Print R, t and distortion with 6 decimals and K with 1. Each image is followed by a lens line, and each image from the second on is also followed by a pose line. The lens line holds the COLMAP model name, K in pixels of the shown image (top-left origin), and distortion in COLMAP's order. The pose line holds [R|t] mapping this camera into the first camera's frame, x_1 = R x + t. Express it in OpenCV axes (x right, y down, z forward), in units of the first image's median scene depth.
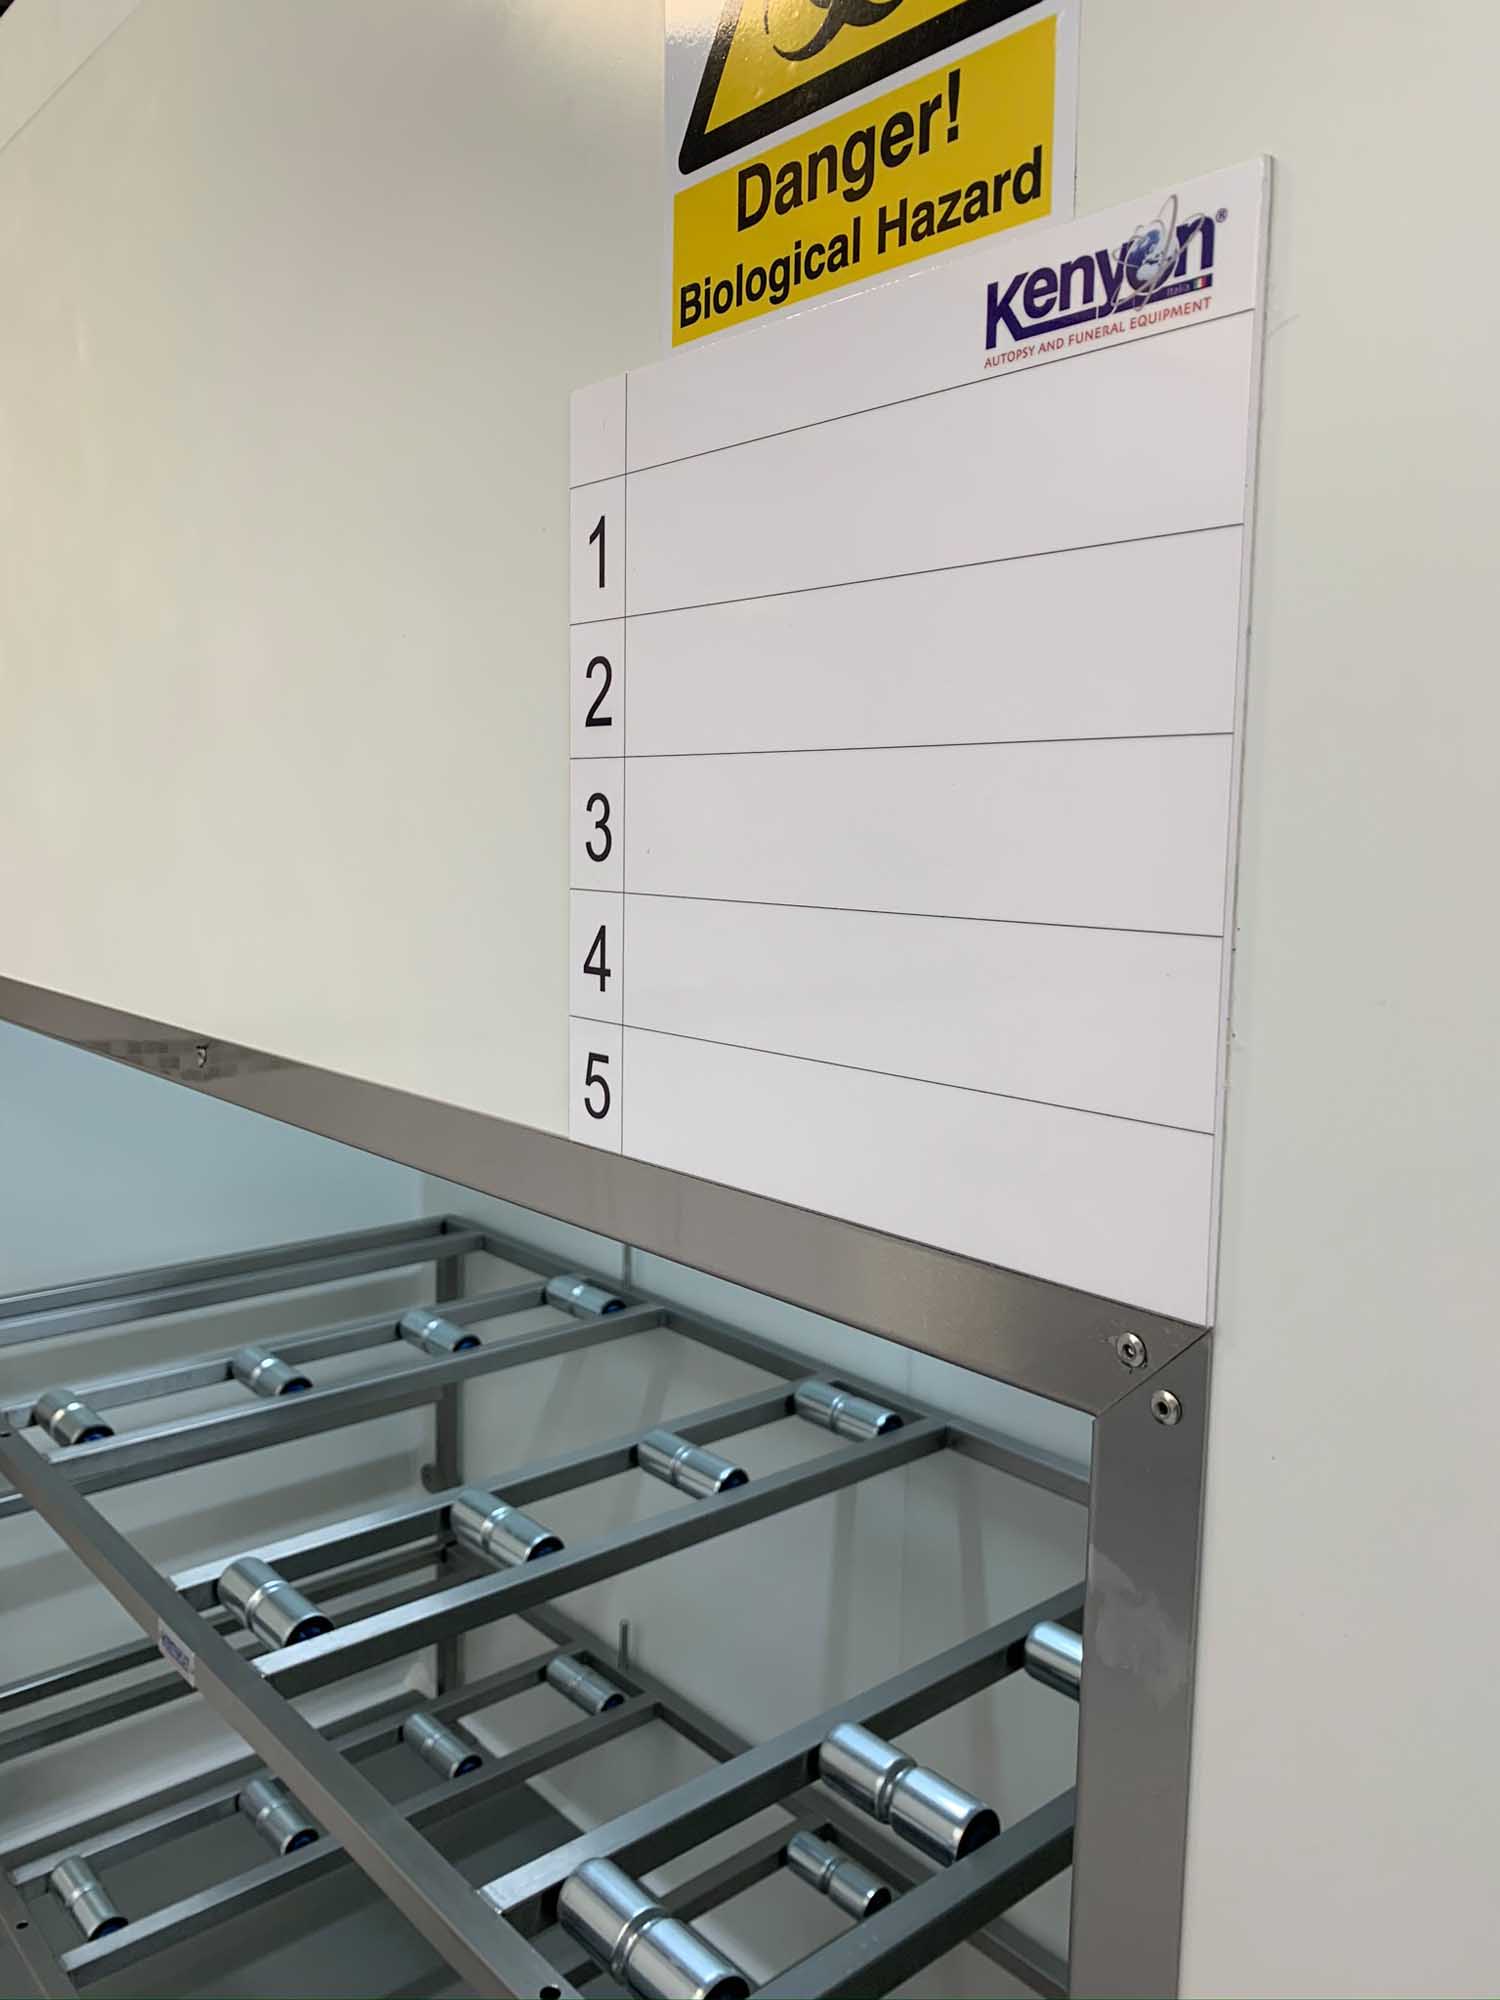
lens RADIAL K [[1542.0, 0, 754.6], [0, 1542.0, 1005.4], [0, 0, 1]] dist [0.005559, -0.037472]
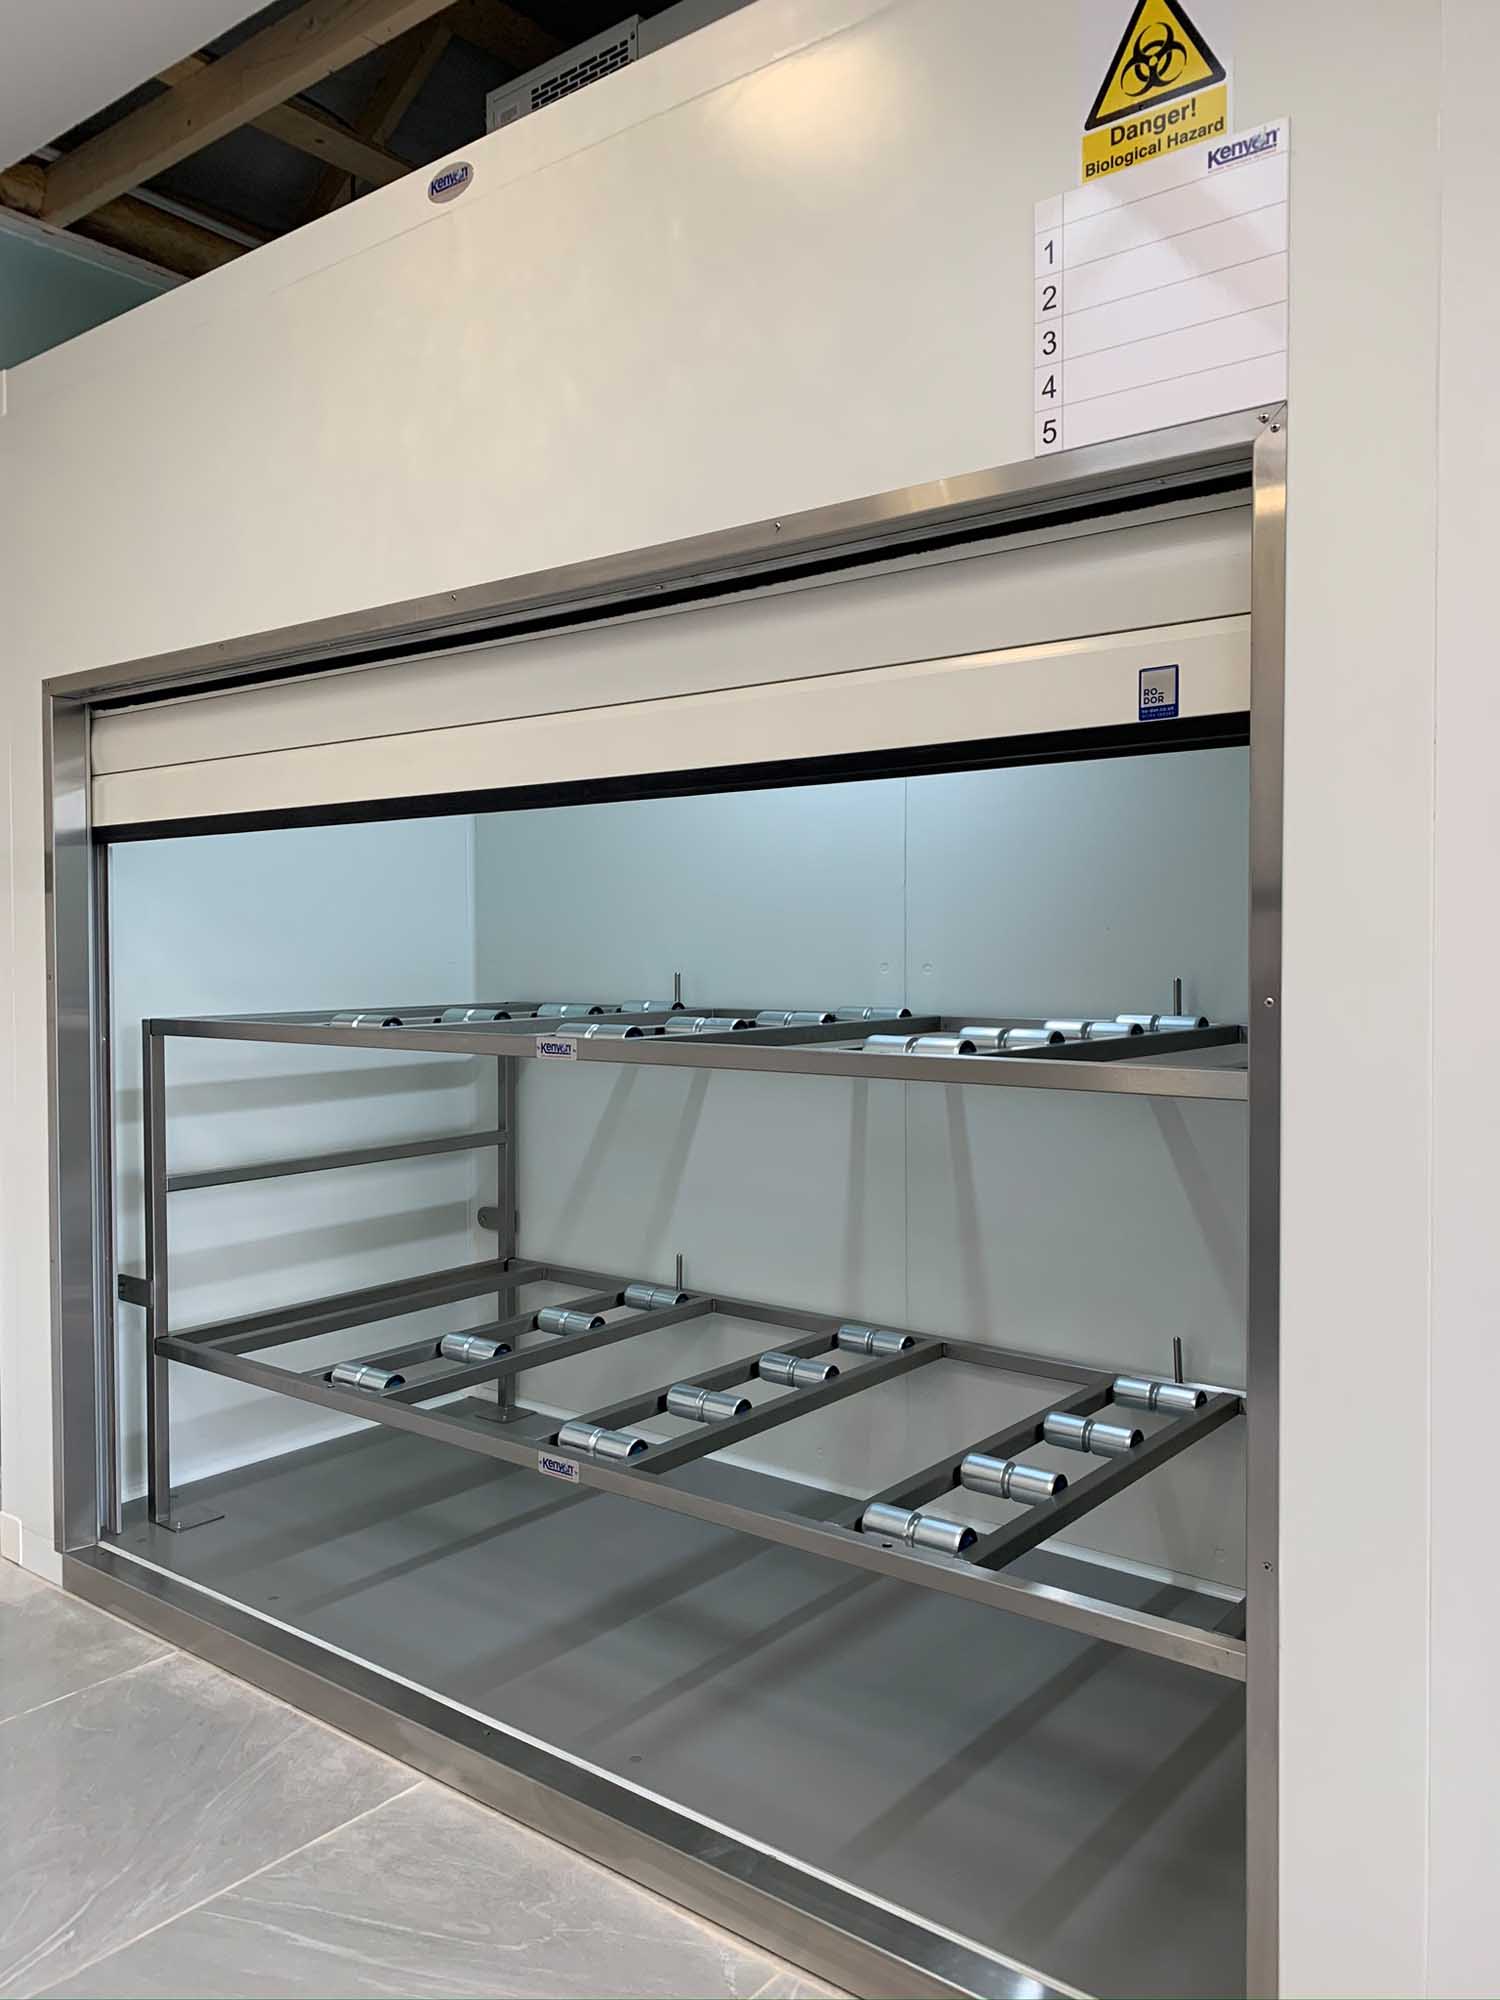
lens RADIAL K [[1532.5, 0, 745.0], [0, 1532.5, 988.0], [0, 0, 1]] dist [0.035552, -0.046701]
pose [[0.983923, -0.028610, 0.176285, -0.520380], [0.044595, 0.995175, -0.087396, 0.570407], [-0.172934, 0.093852, 0.980452, -0.715597]]
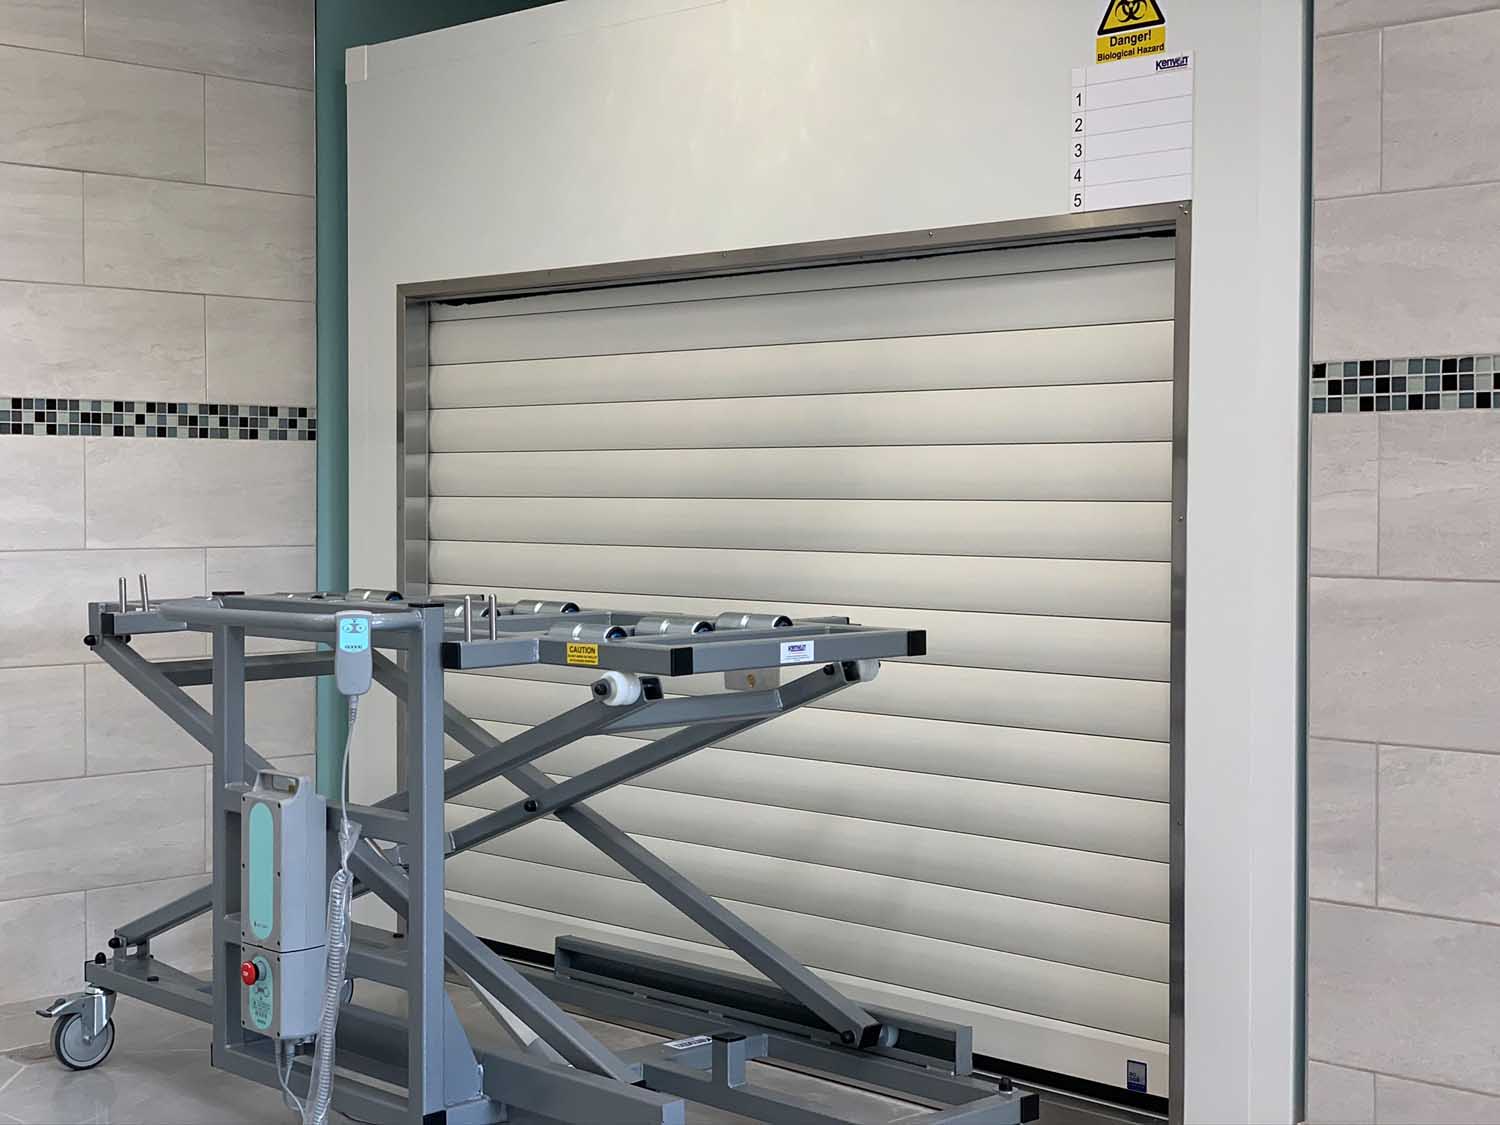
lens RADIAL K [[2274.2, 0, 726.2], [0, 2274.2, 567.2], [0, 0, 1]] dist [0.234163, -1.006627]
pose [[0.998194, -0.018963, 0.056998, -0.750925], [0.023748, 0.996142, -0.084477, 0.820040], [-0.055176, 0.085678, 0.994794, -2.804477]]
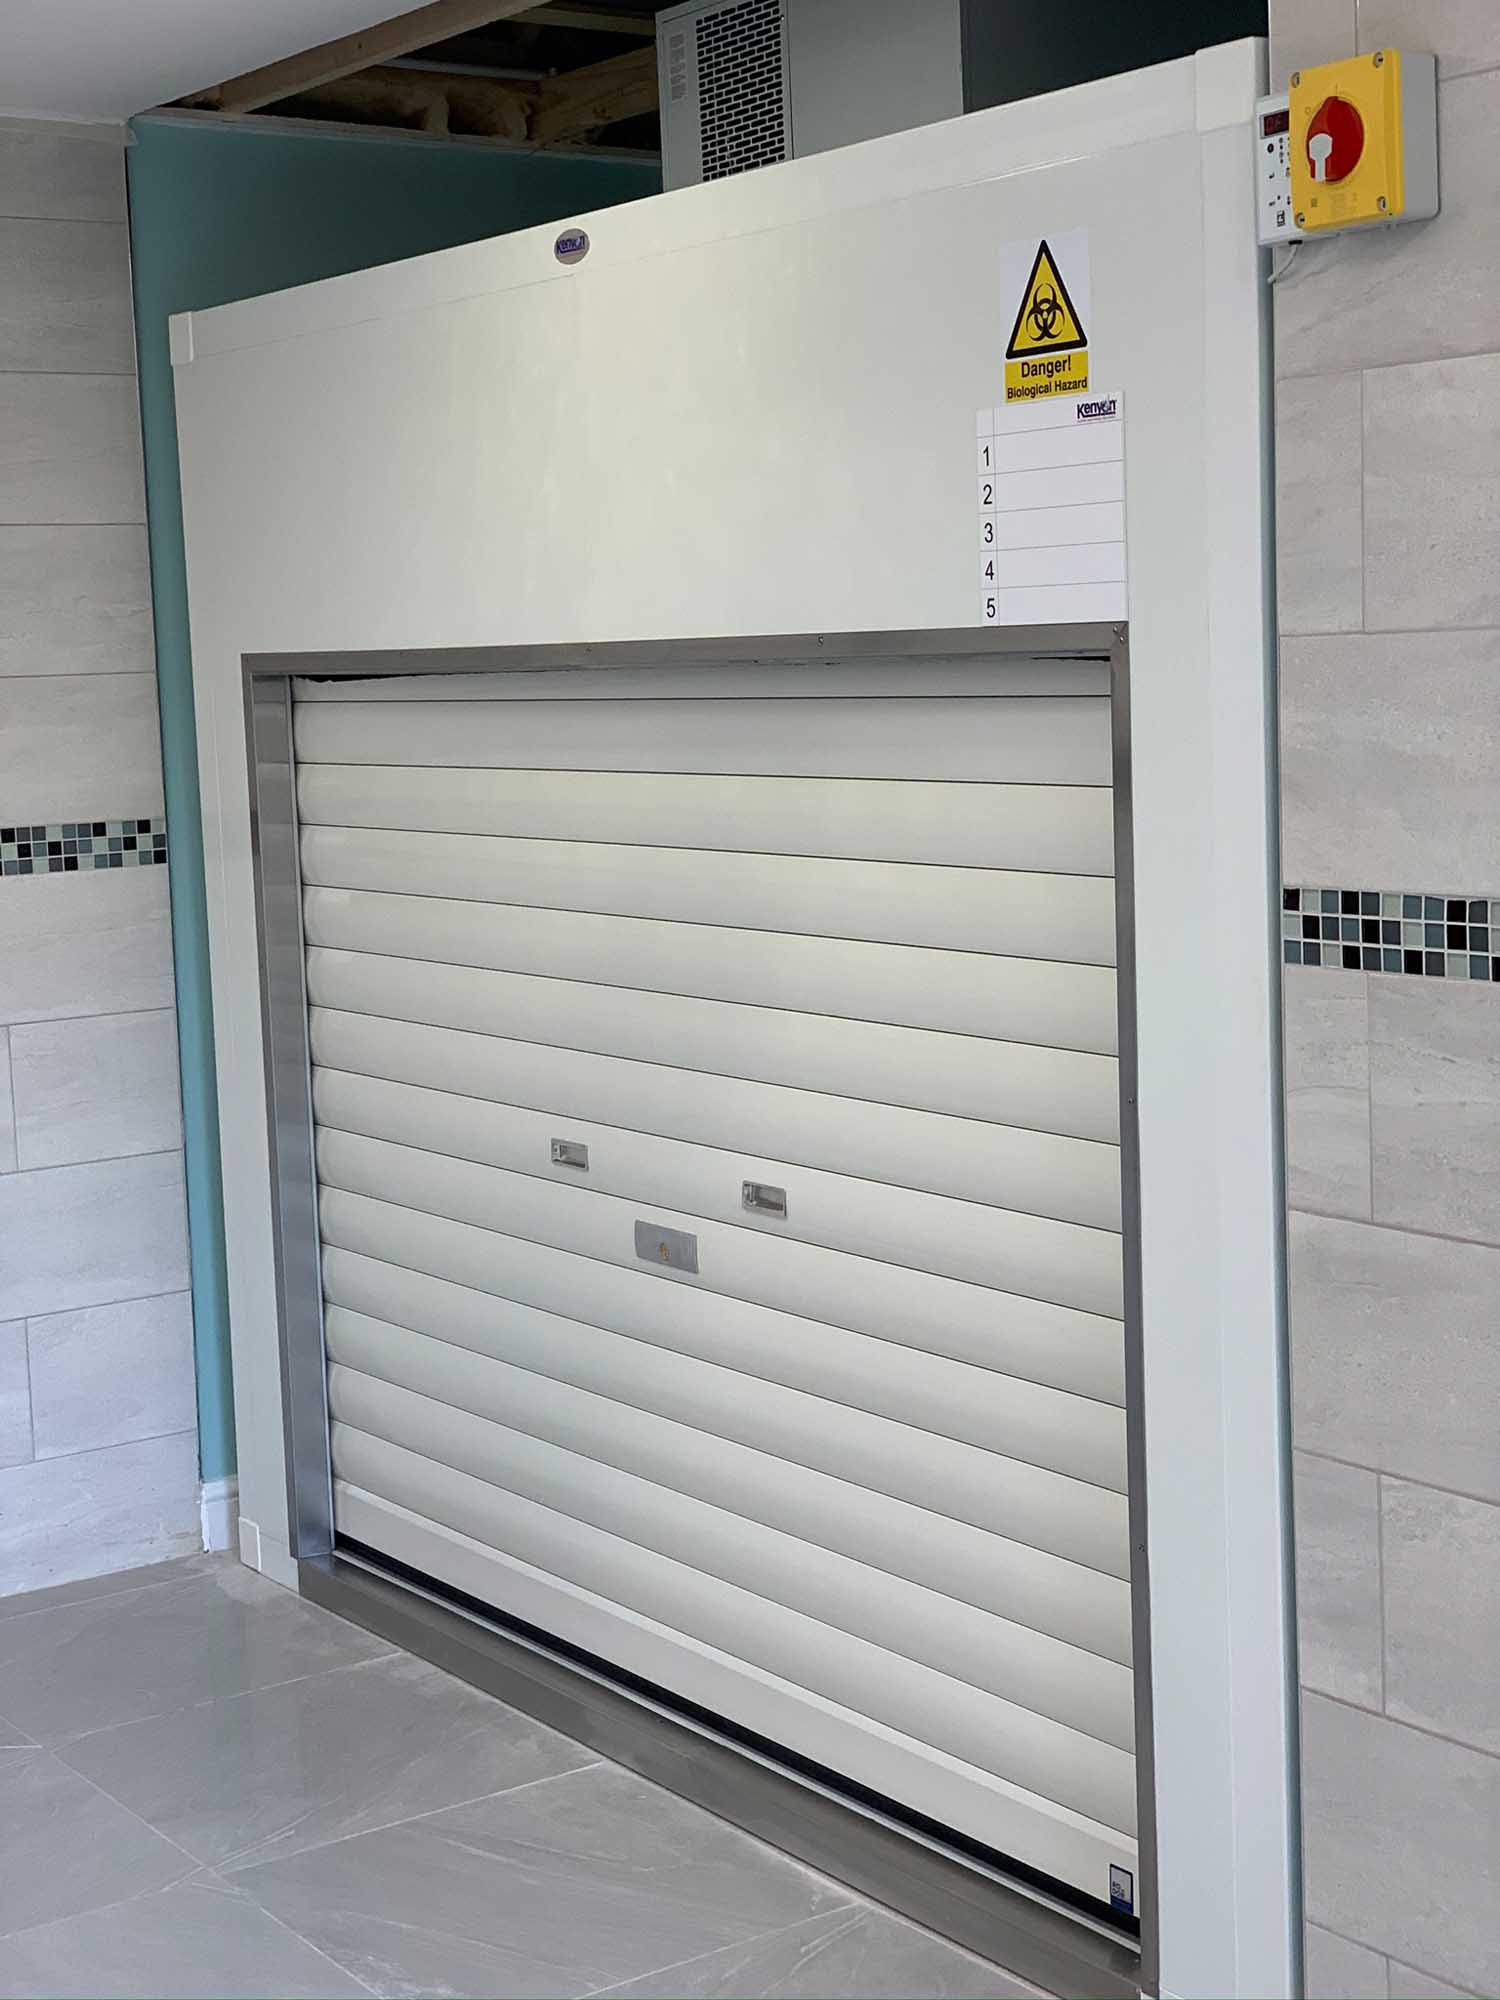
lens RADIAL K [[3032.2, 0, 750.0], [0, 3032.2, 1000.0], [0, 0, 1]] dist [0.234163, -1.006627]
pose [[0.992573, -0.043122, -0.113755, 0.043838], [0.043274, 0.999063, -0.001134, 0.391840], [0.113697, -0.003797, 0.993508, -2.512254]]
